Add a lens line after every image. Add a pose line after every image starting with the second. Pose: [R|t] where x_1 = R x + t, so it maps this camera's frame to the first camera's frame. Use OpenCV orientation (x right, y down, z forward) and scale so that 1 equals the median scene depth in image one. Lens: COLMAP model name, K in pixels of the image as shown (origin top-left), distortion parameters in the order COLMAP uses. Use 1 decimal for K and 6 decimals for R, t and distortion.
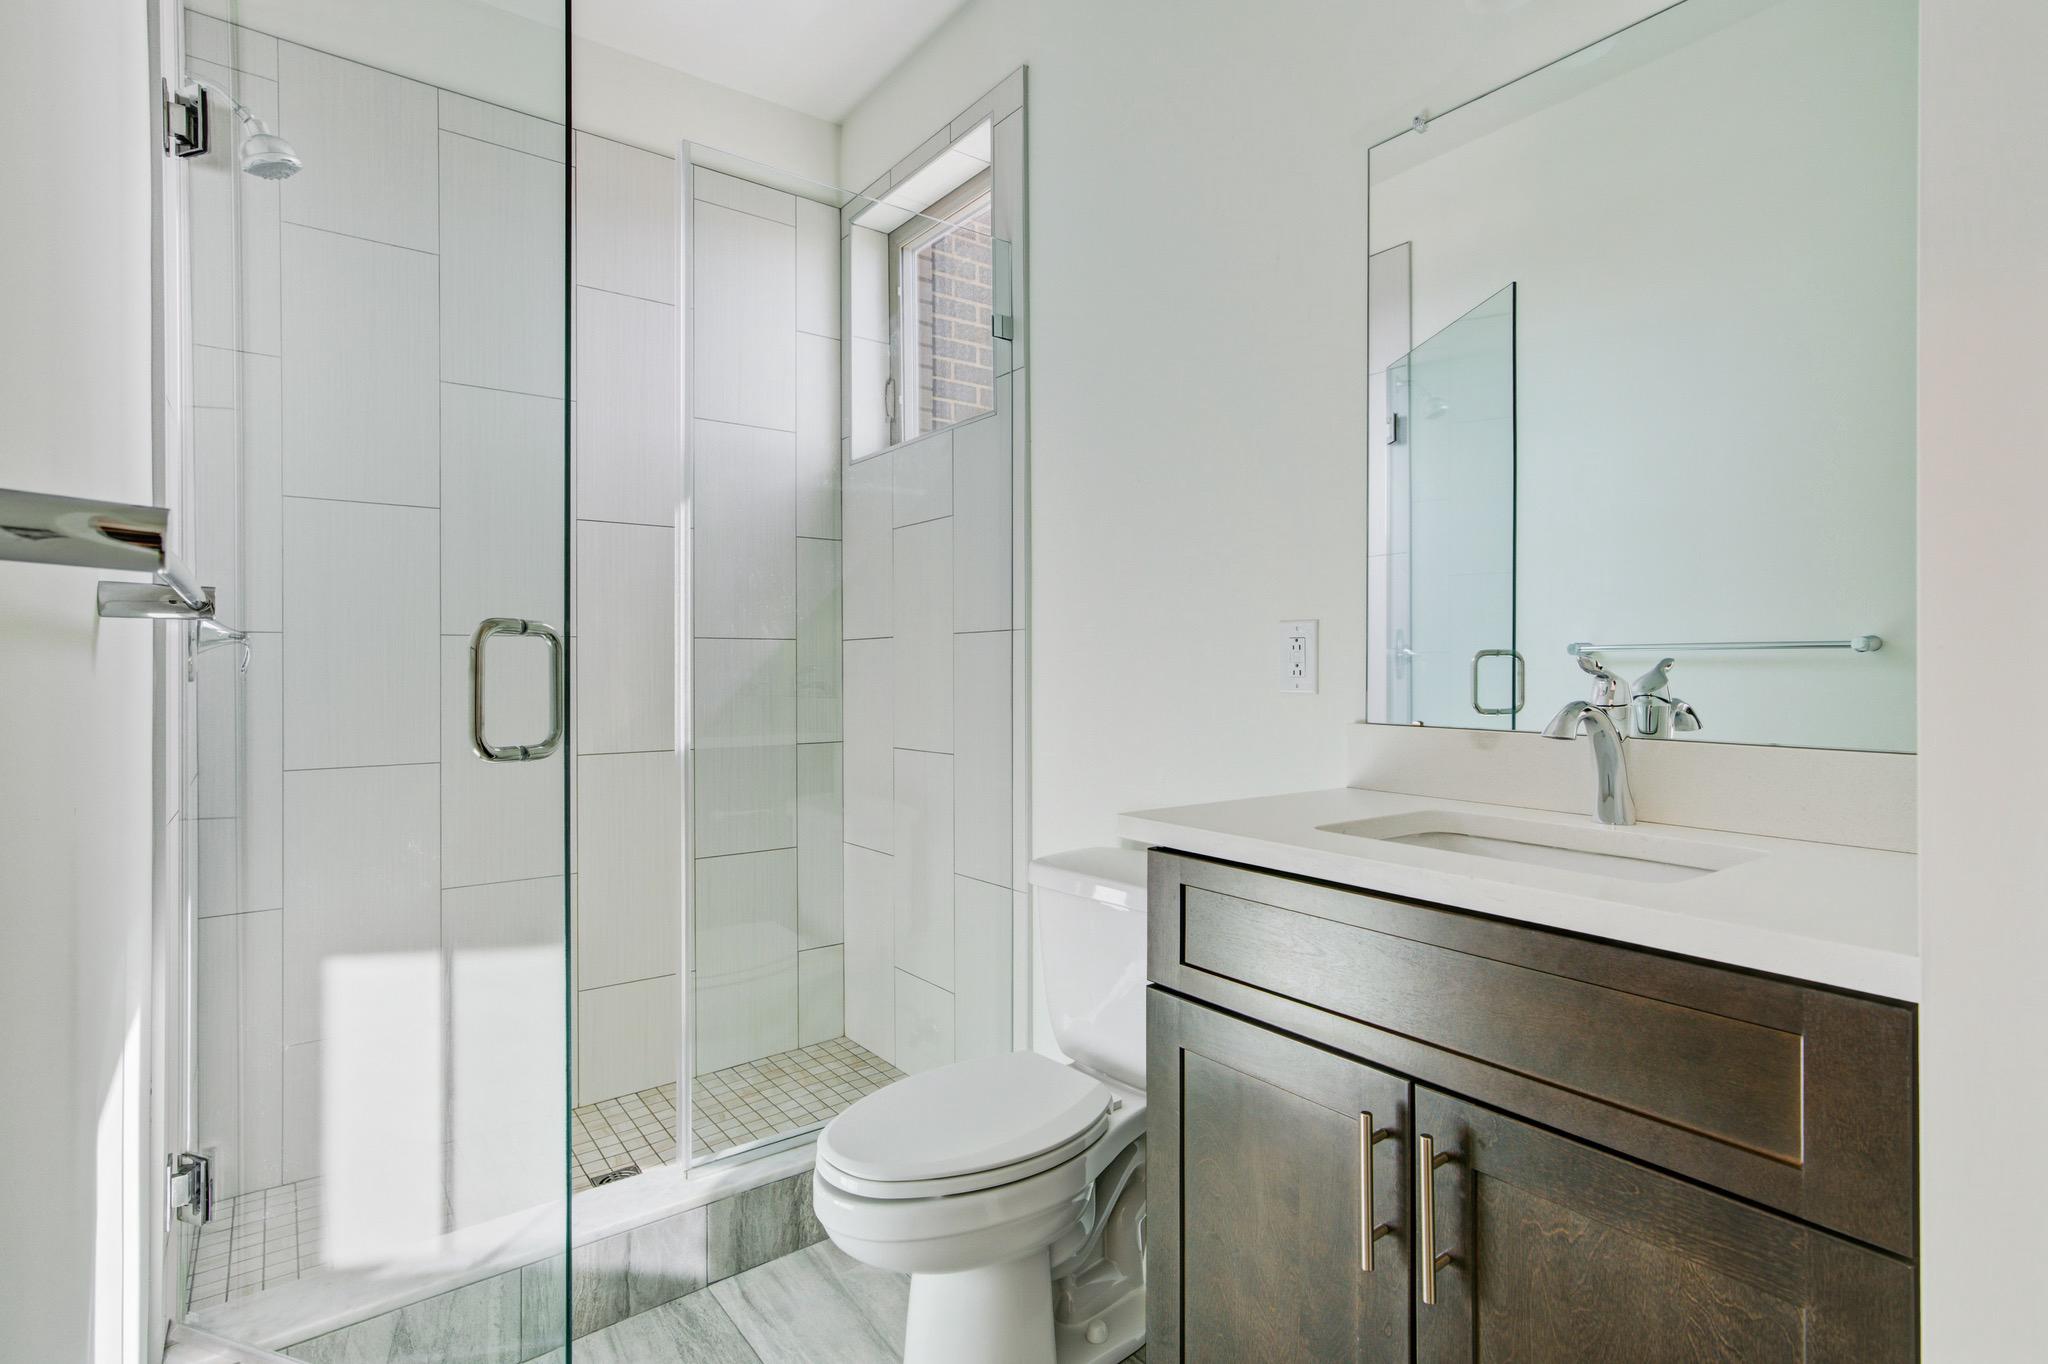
lens RADIAL K [[1018.1, 0, 997.2], [0, 1018.1, 678.1], [0, 0, 1]] dist [0.019155, 0.000478]
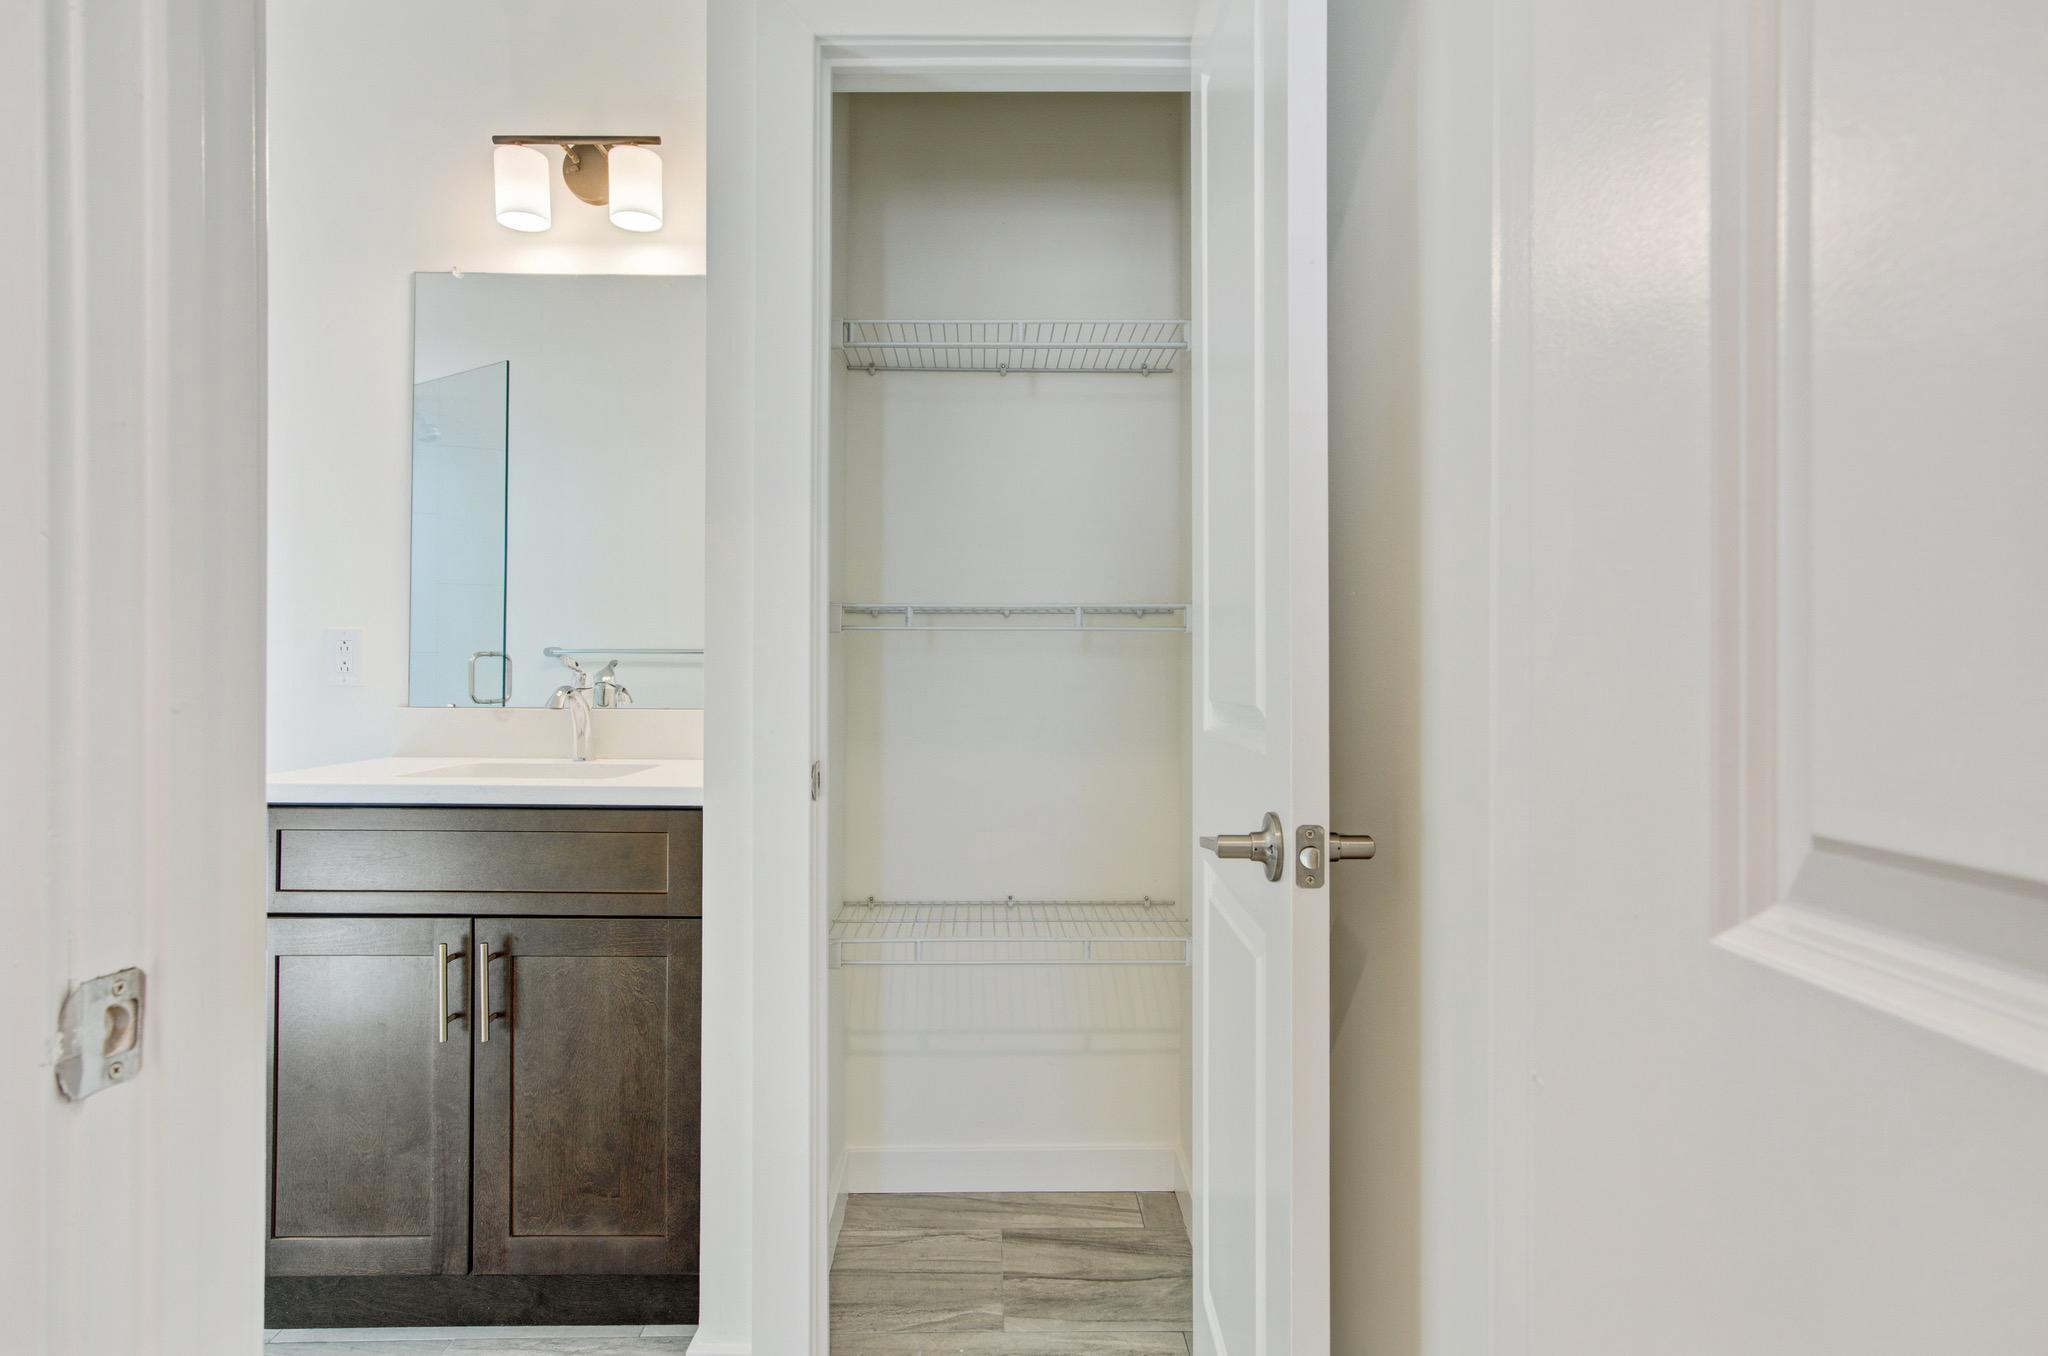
lens RADIAL K [[1018.1, 0, 997.2], [0, 1018.1, 674.1], [0, 0, 1]] dist [0.019155, 0.000478]
pose [[0.591981, 0.001402, 0.805951, -0.408766], [0.003040, 0.999987, -0.003973, 0.017008], [-0.805946, 0.004802, 0.591969, -0.626272]]
